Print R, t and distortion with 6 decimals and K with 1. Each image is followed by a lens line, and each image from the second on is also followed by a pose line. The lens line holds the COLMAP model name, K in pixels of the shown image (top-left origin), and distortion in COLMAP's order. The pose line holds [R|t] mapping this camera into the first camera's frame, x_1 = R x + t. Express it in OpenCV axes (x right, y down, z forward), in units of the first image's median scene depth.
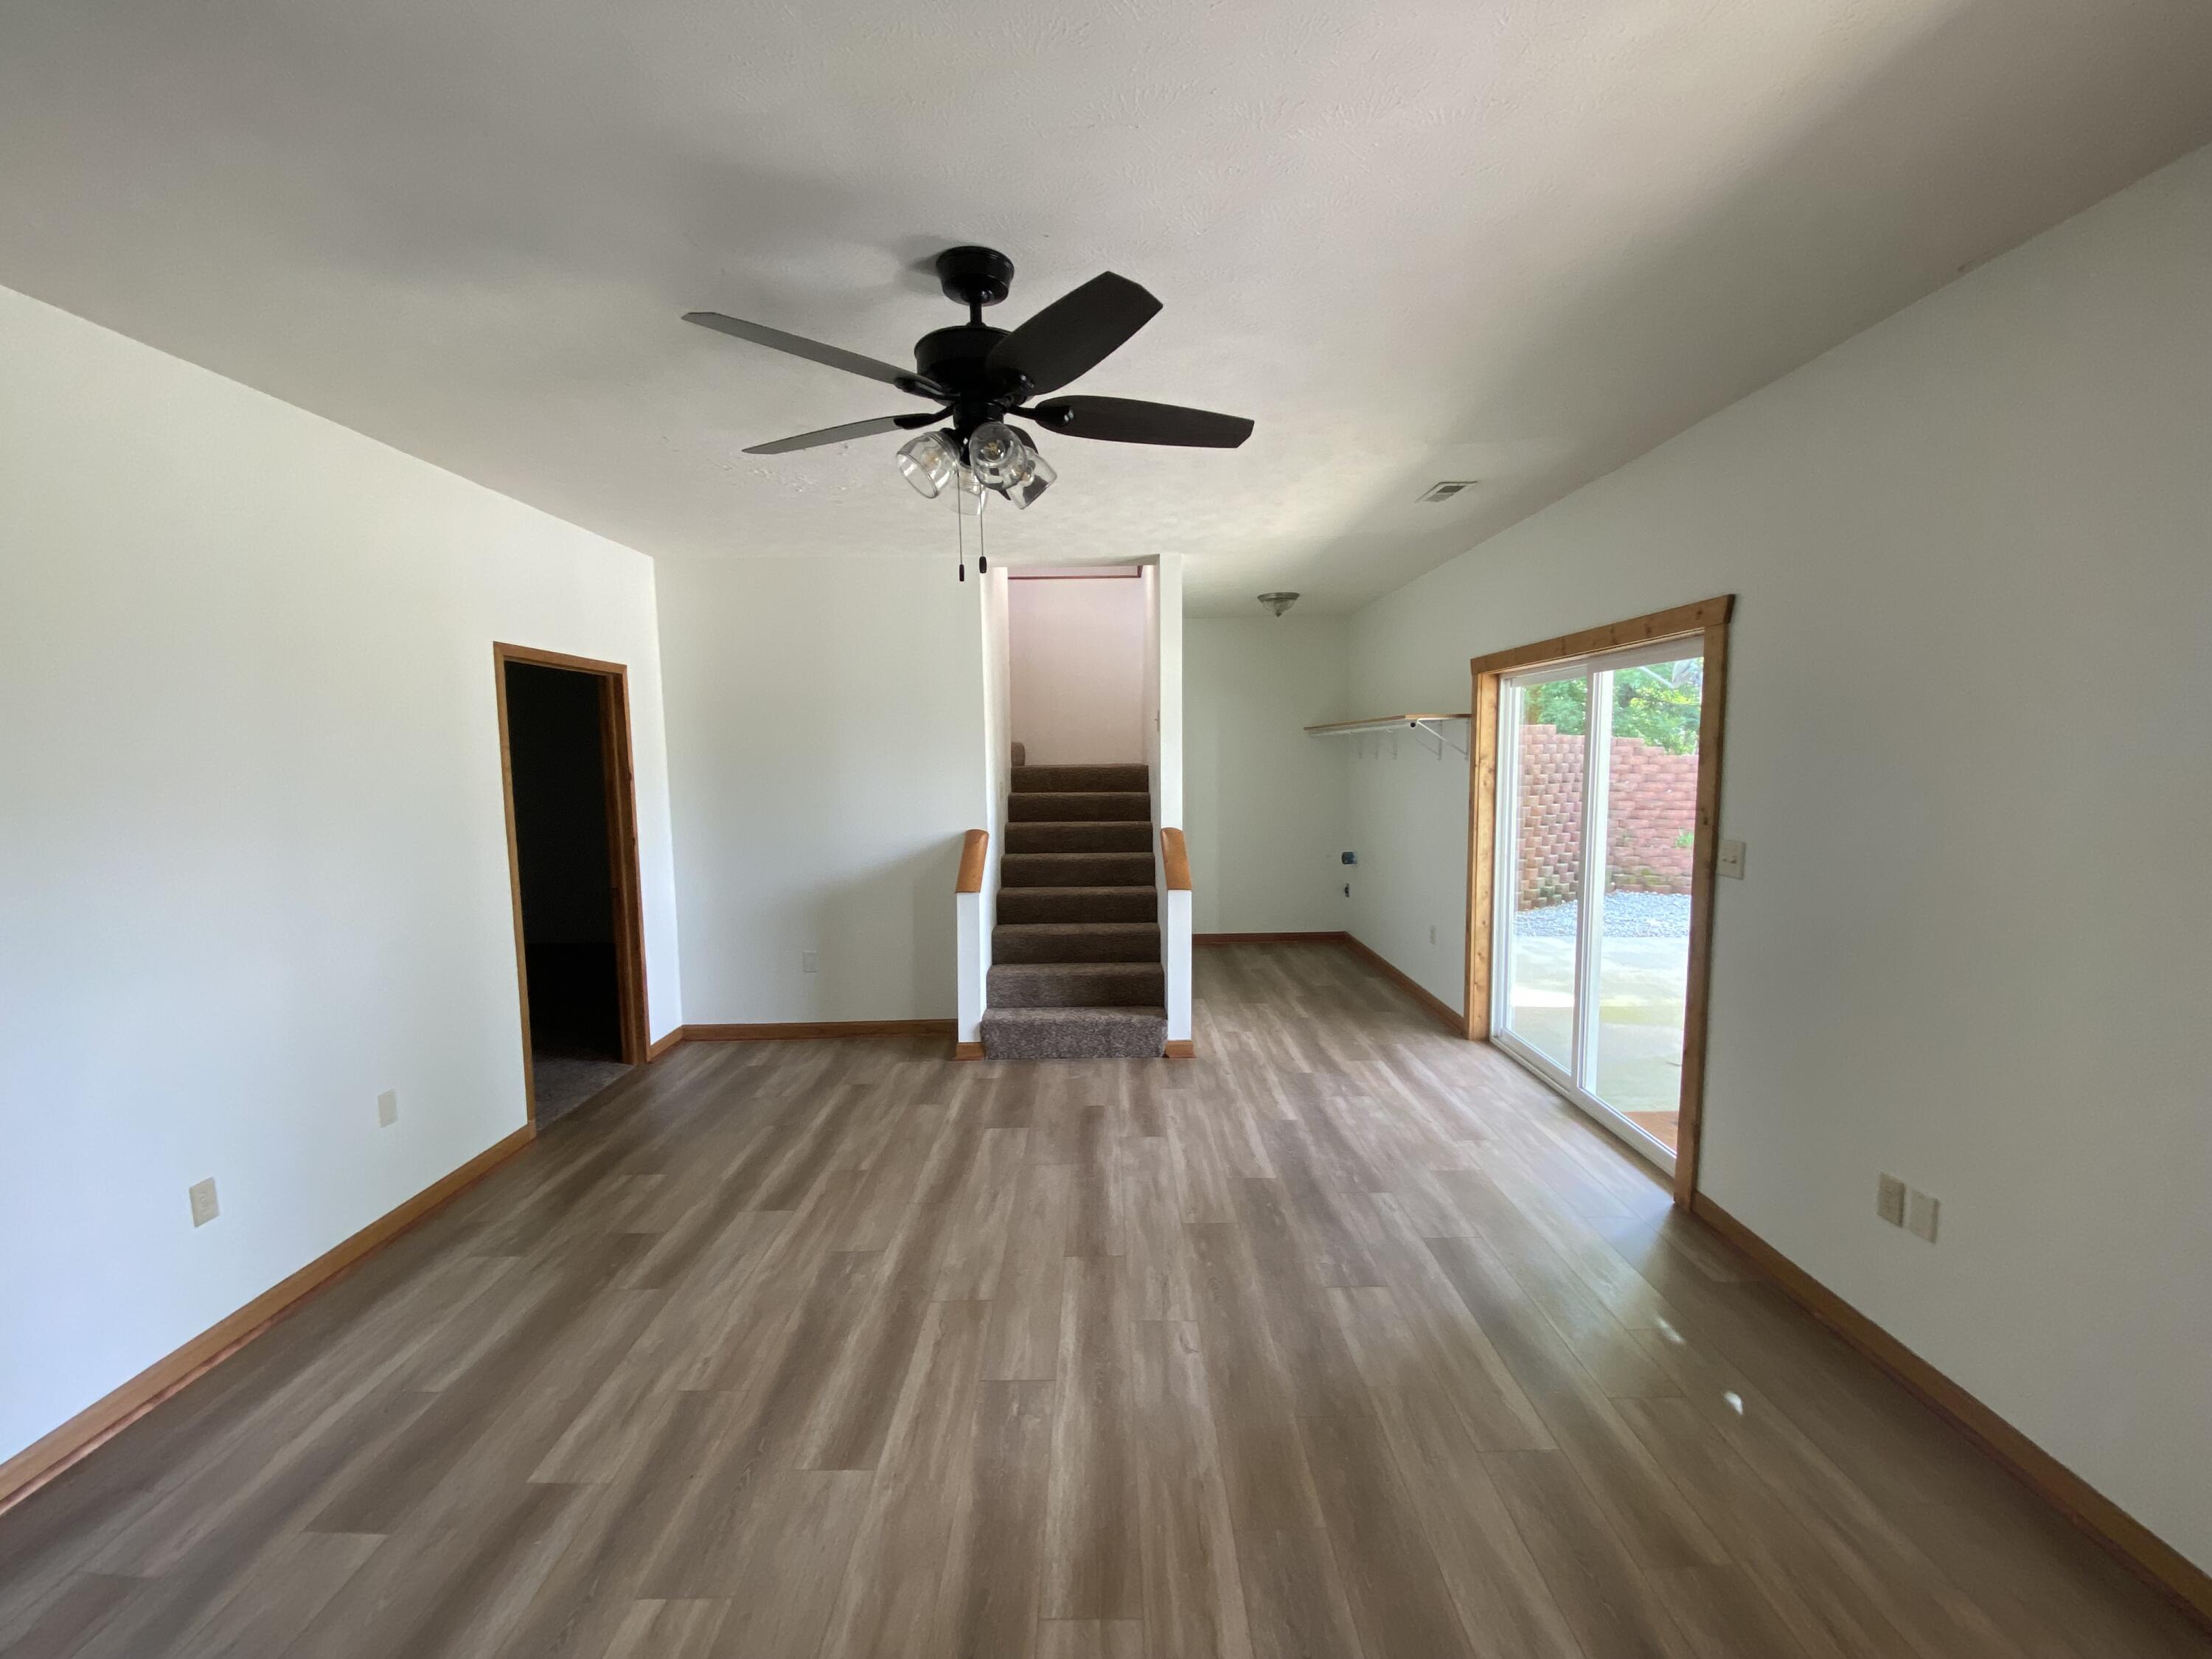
lens RADIAL K [[890.8, 0, 1101.7], [0, 890.8, 831.0], [0, 0, 1]] dist [-0.002312, -0.010996]
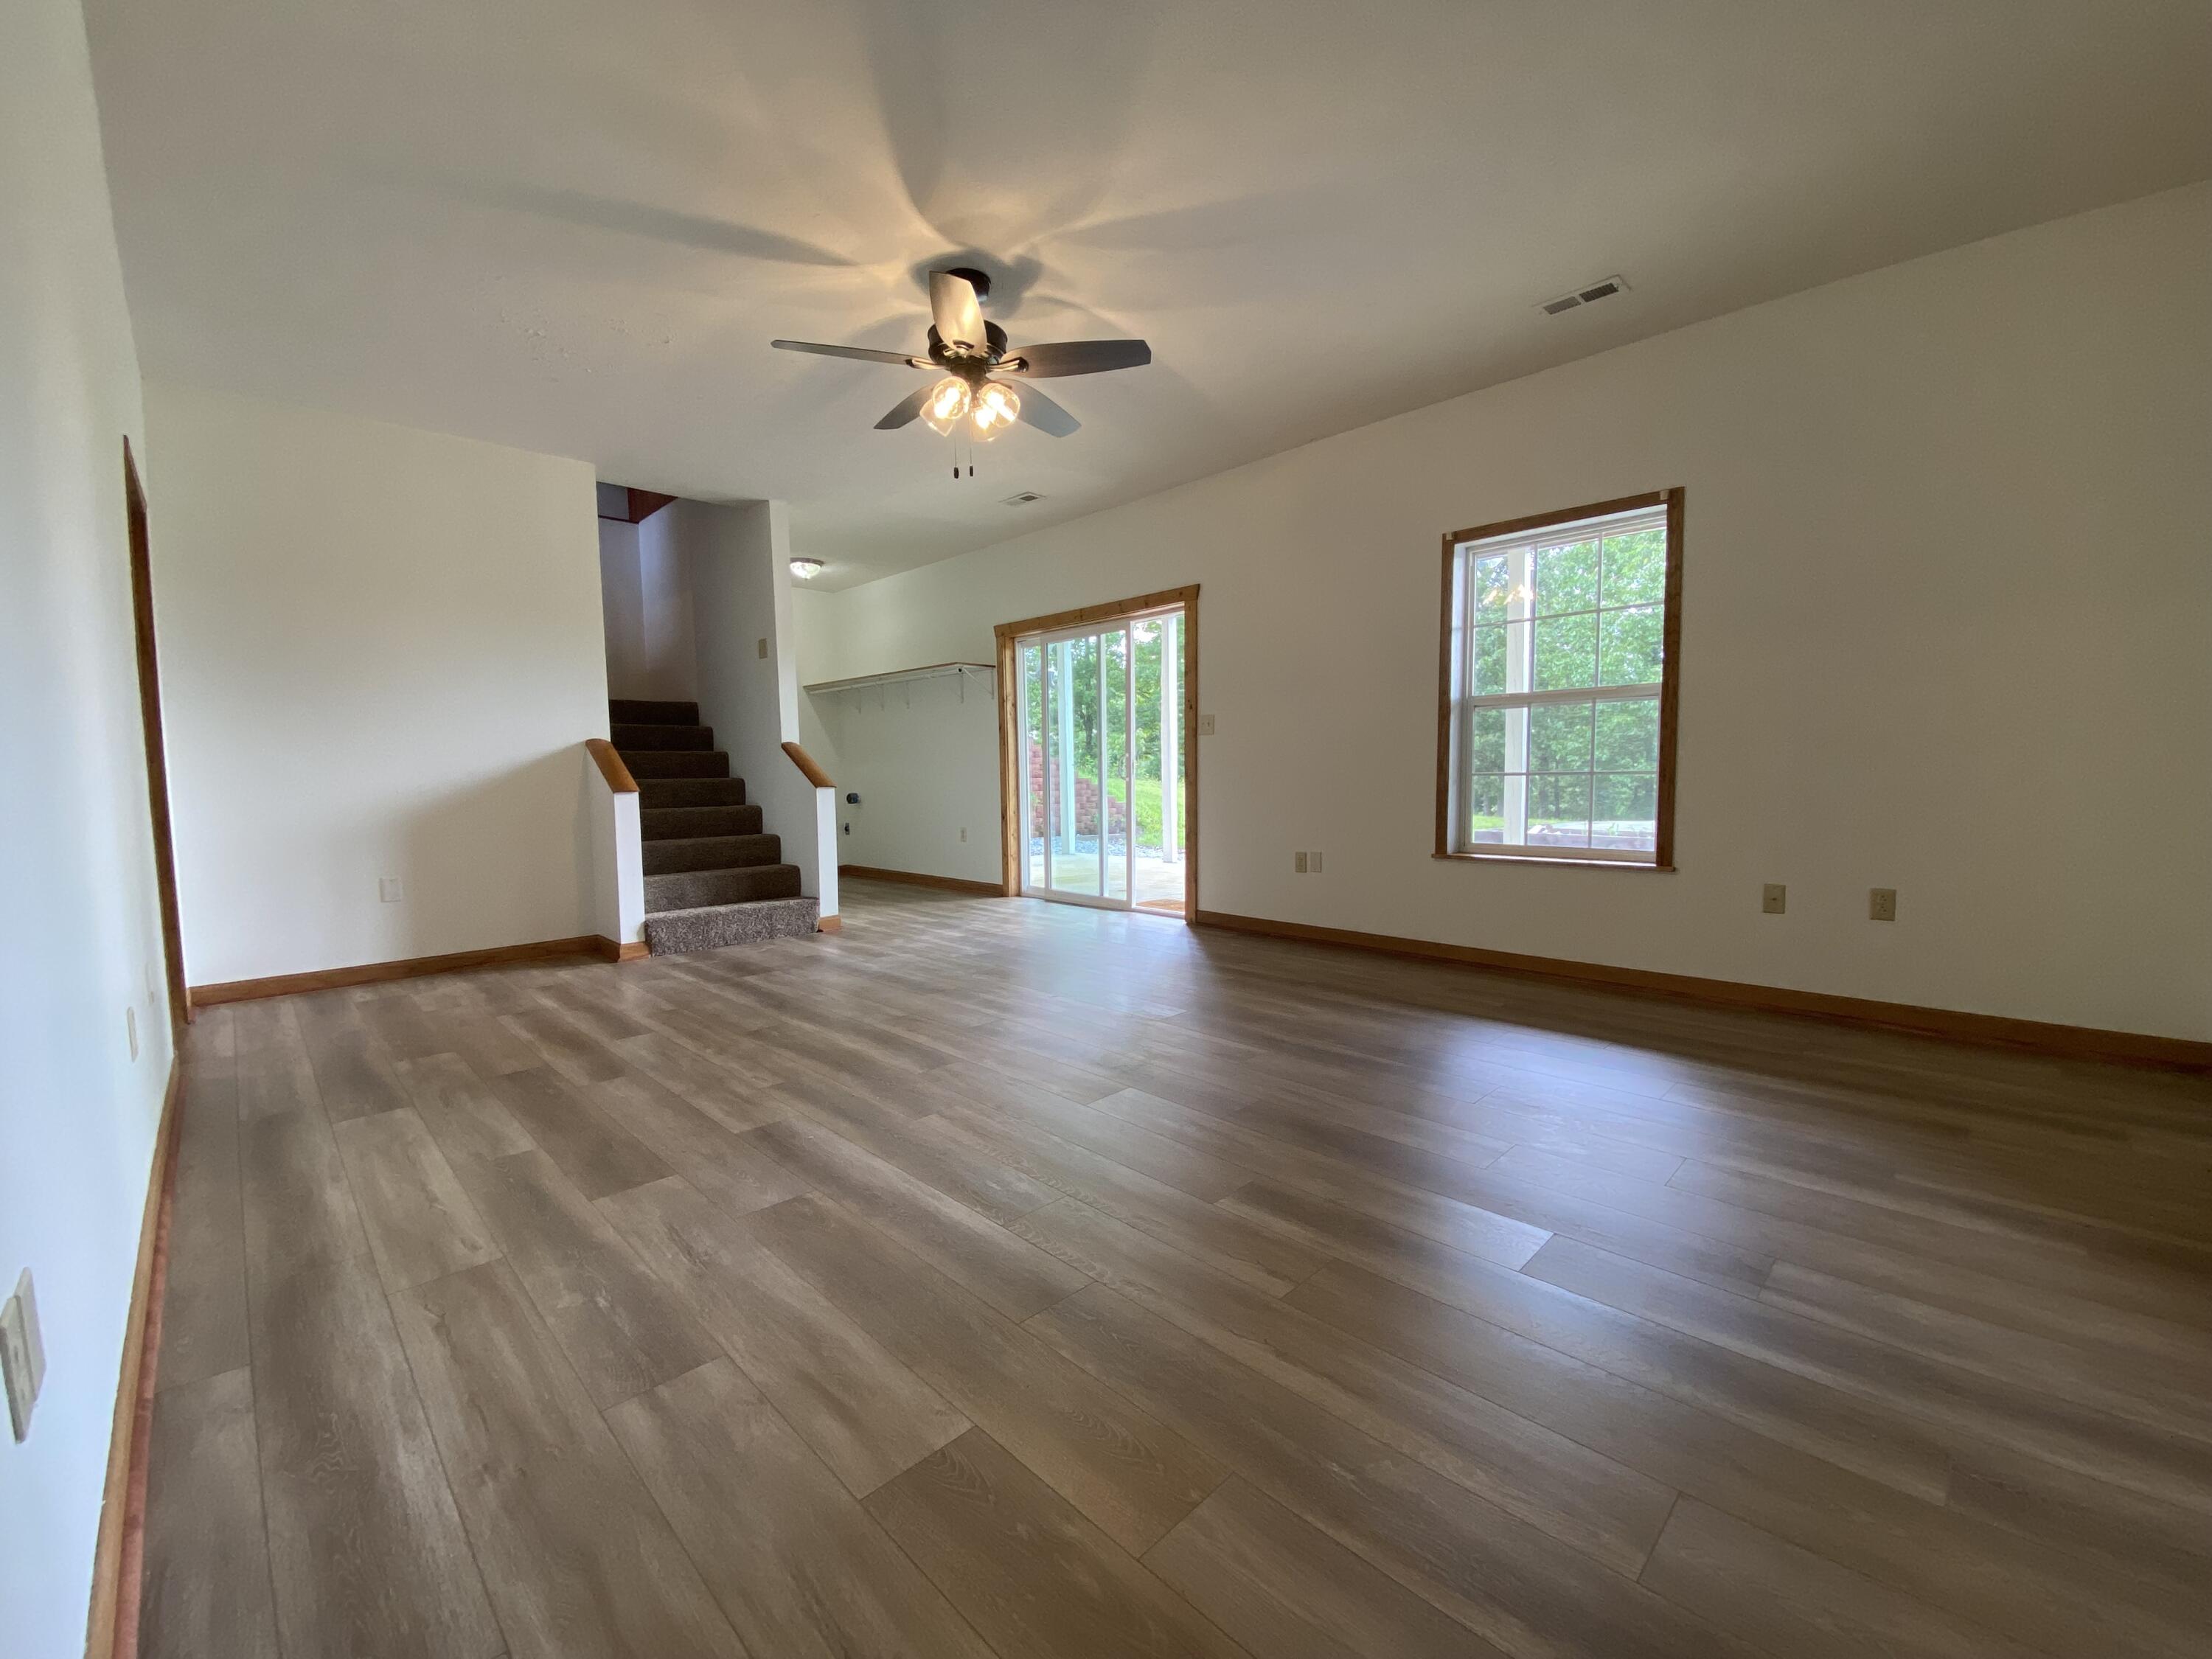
lens RADIAL K [[890.8, 0, 1125.1], [0, 890.8, 838.3], [0, 0, 1]] dist [-0.002312, -0.010996]
pose [[0.691675, -0.052533, 0.720296, -0.518322], [0.073727, 0.997277, 0.001936, 0.168852], [-0.718436, 0.051766, 0.693664, -0.116650]]
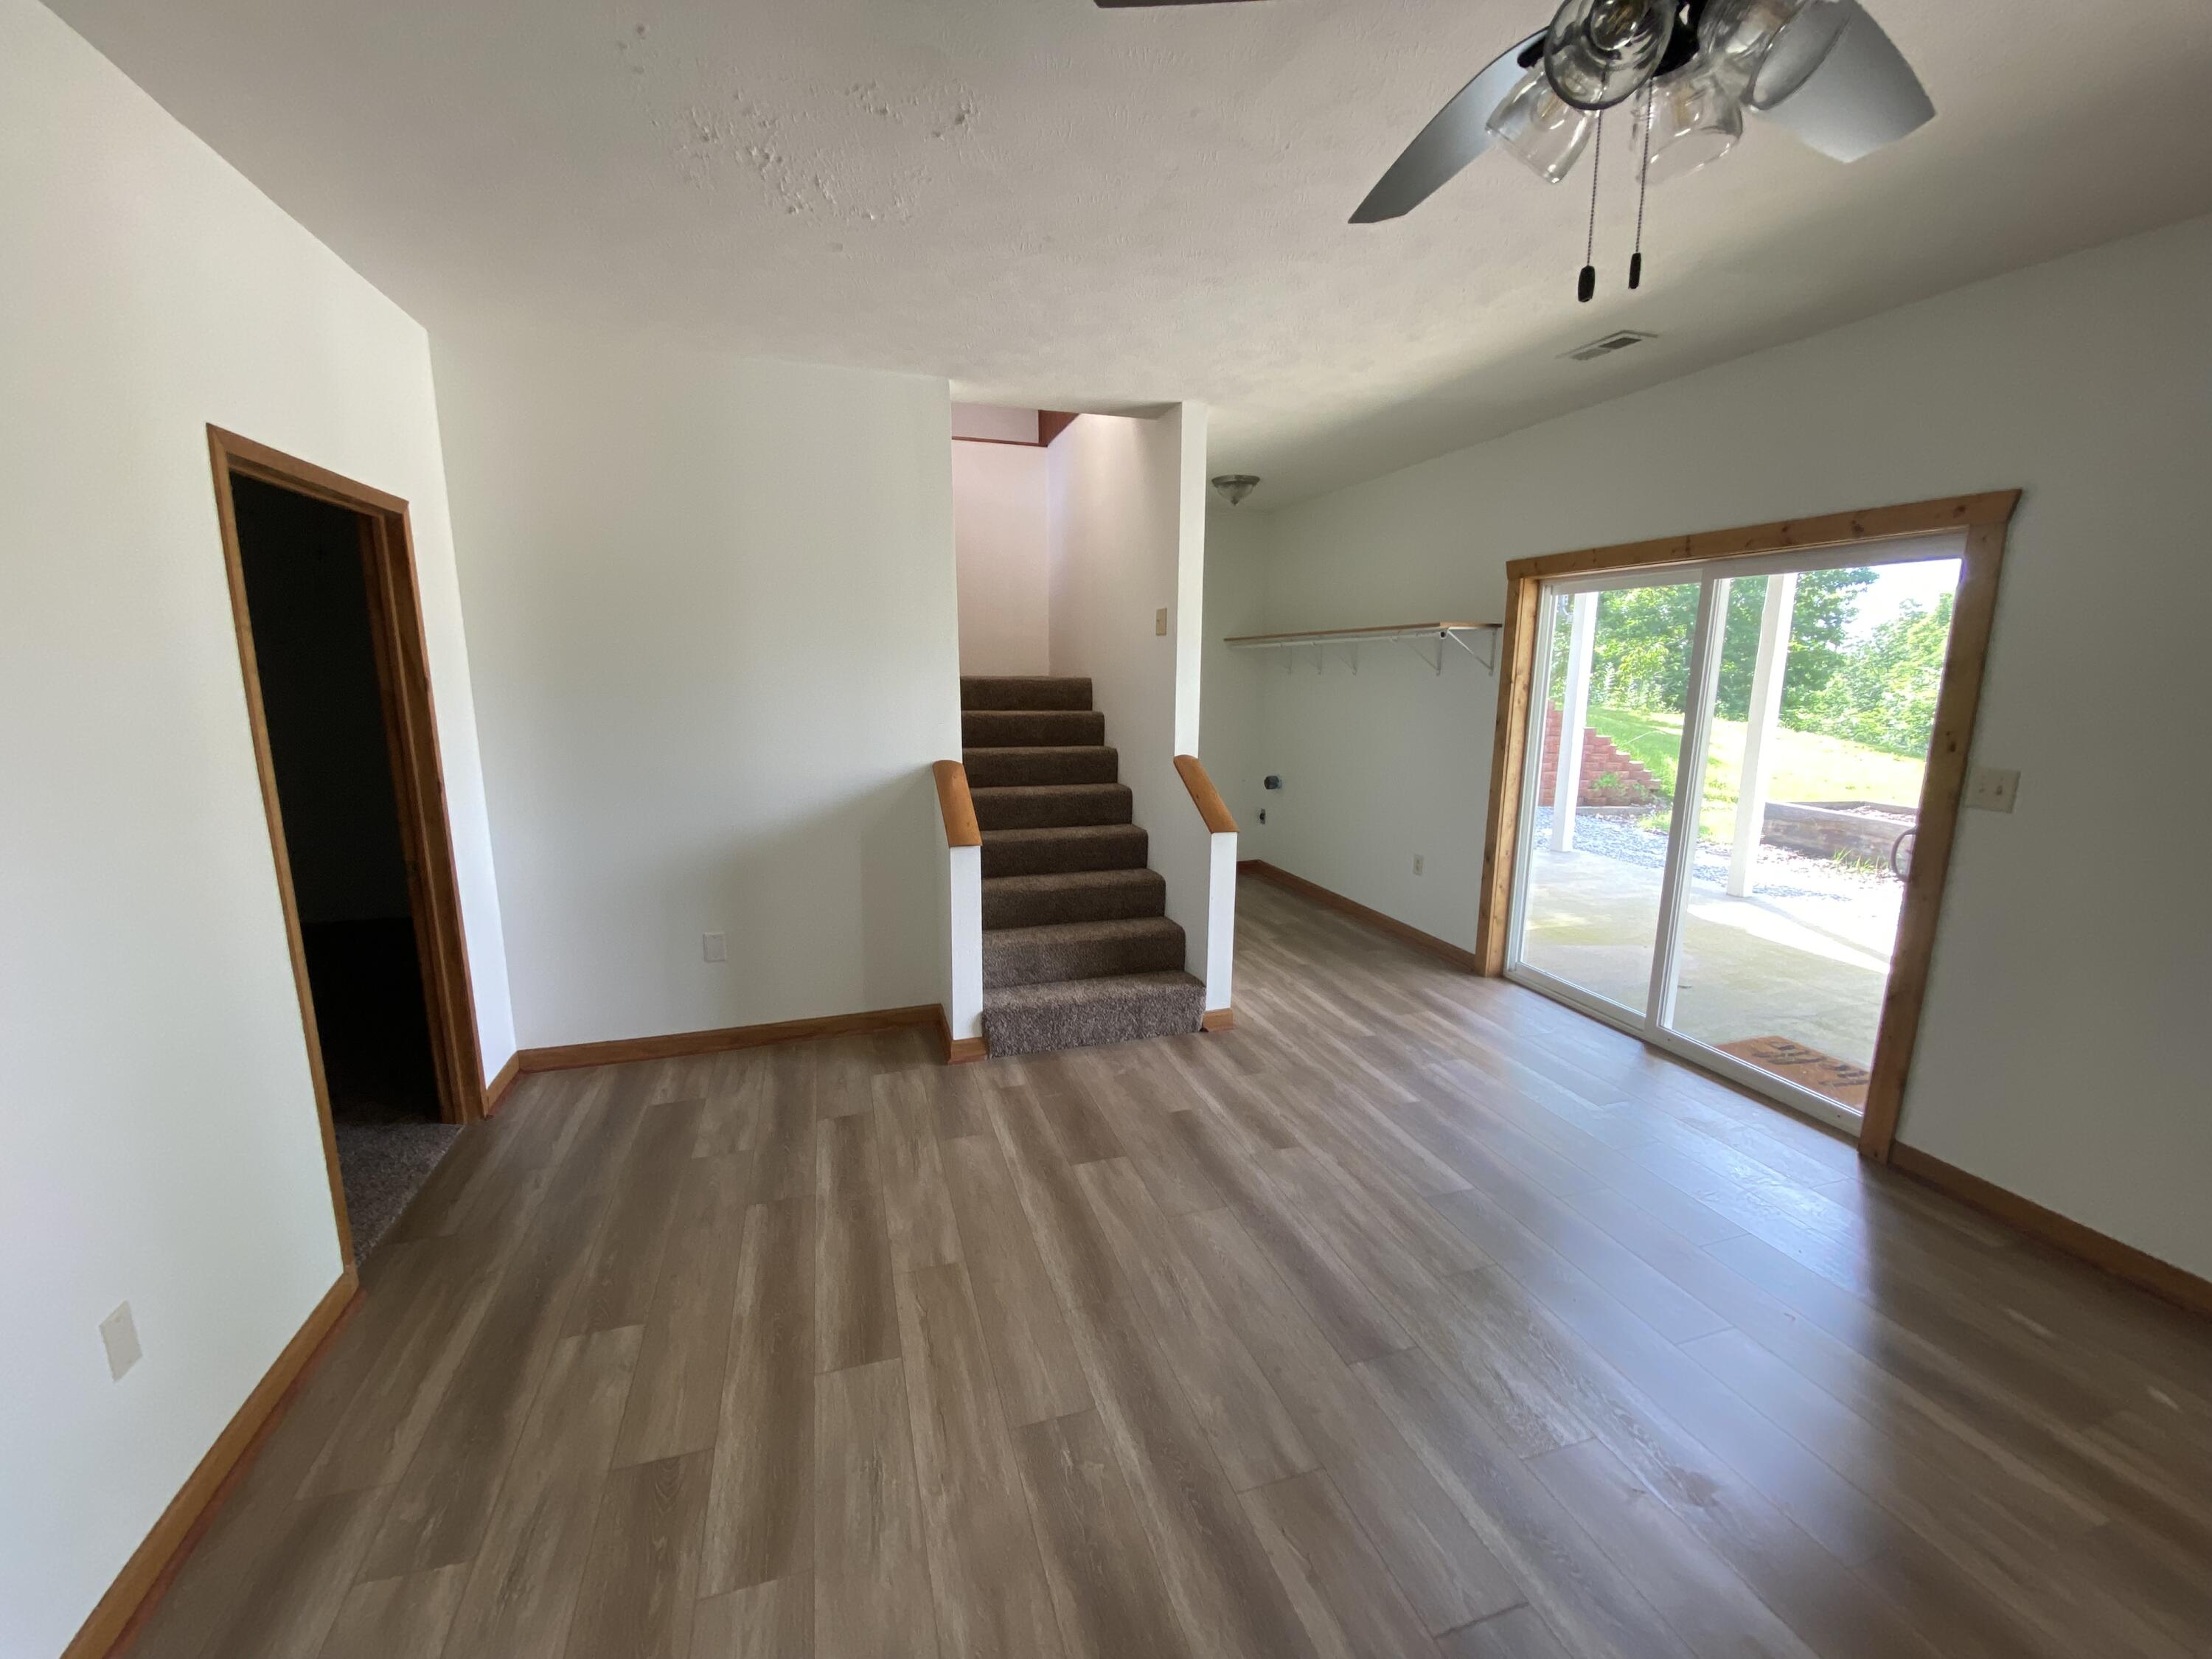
lens RADIAL K [[890.8, 0, 1090.0], [0, 890.8, 833.1], [0, 0, 1]] dist [-0.002312, -0.010996]
pose [[0.956257, -0.037618, 0.290100, -0.281254], [0.009982, 0.995316, 0.096160, -0.012336], [-0.292359, -0.089058, 0.952153, 0.271078]]
